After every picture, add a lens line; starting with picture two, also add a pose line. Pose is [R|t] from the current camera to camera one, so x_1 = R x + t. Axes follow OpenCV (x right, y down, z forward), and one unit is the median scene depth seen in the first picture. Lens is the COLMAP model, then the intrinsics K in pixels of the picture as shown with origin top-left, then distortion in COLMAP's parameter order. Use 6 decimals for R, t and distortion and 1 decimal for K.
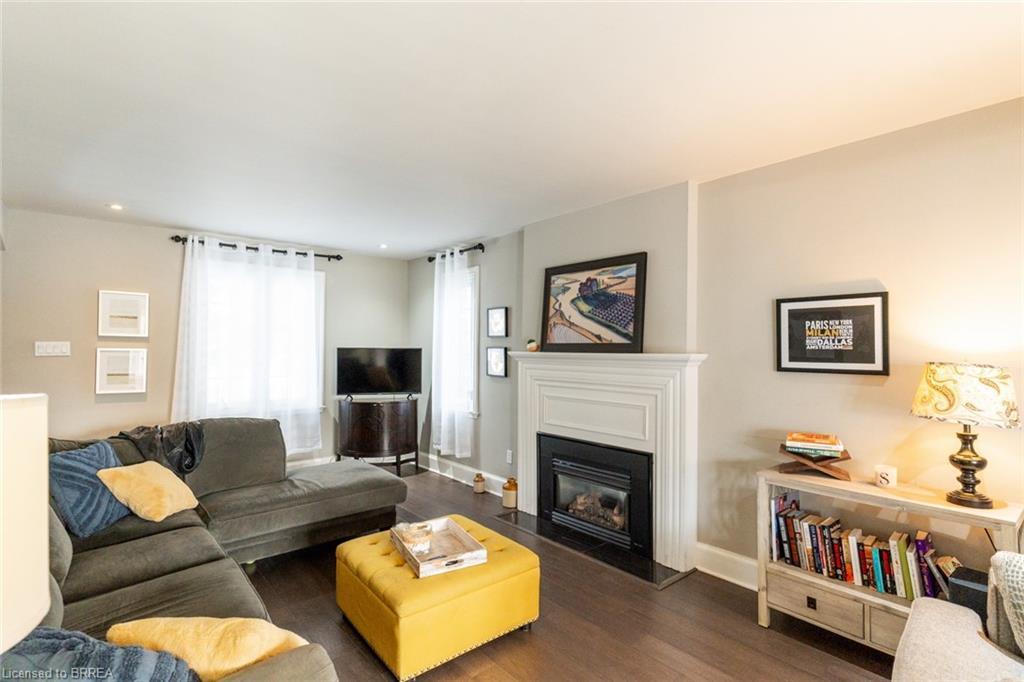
lens RADIAL K [[494.7, 0, 512.3], [0, 494.7, 337.7], [0, 0, 1]] dist [0.005506, 0.001389]
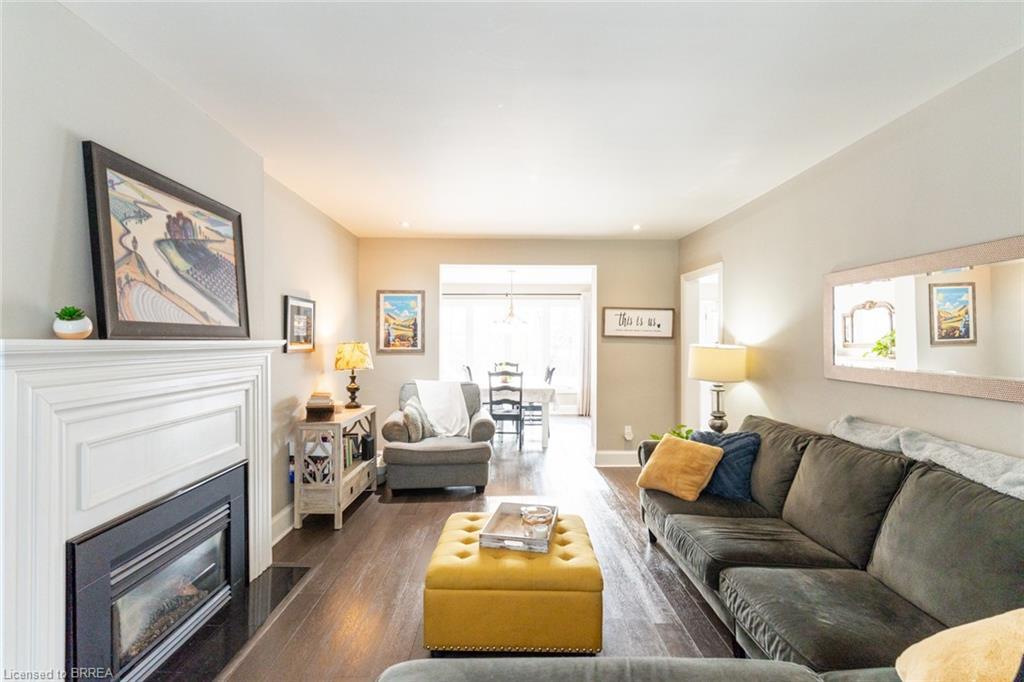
lens RADIAL K [[494.7, 0, 510.4], [0, 494.7, 340.3], [0, 0, 1]] dist [0.005506, 0.001389]
pose [[-0.769406, -0.006586, 0.638727, -0.547545], [-0.017479, 0.999789, -0.010745, 0.031232], [-0.638521, -0.019432, -0.769359, 1.255448]]
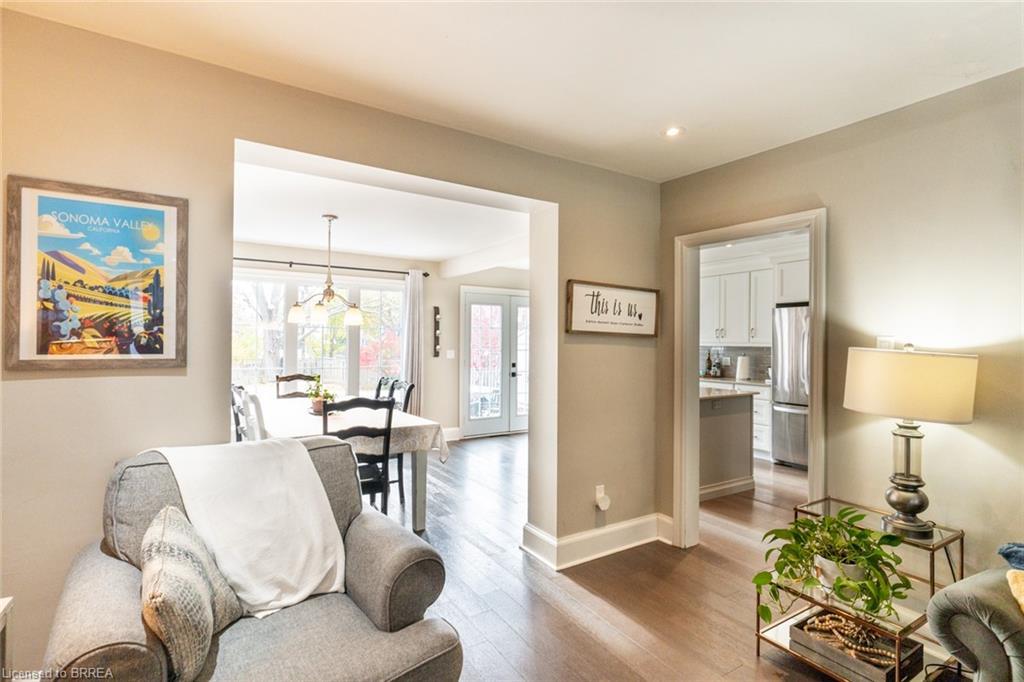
lens RADIAL K [[494.7, 0, 513.8], [0, 494.7, 338.3], [0, 0, 1]] dist [0.005506, 0.001389]
pose [[-0.989587, -0.015619, 0.143085, 0.154483], [-0.019054, 0.999562, -0.022666, 0.029932], [-0.142668, -0.025156, -0.989451, 0.774562]]
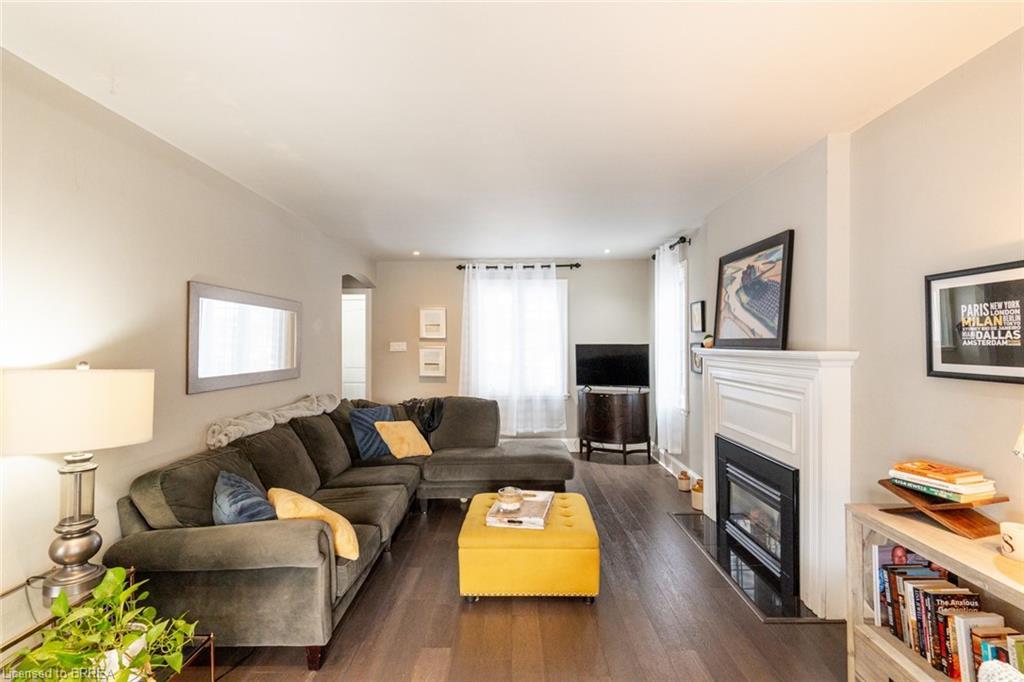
lens RADIAL K [[494.7, 0, 511.7], [0, 494.7, 340.4], [0, 0, 1]] dist [0.005506, 0.001389]
pose [[0.756915, -0.012110, -0.653401, 0.431091], [0.023650, 0.999681, 0.008869, -0.003752], [0.653085, -0.022166, 0.756960, 0.048587]]
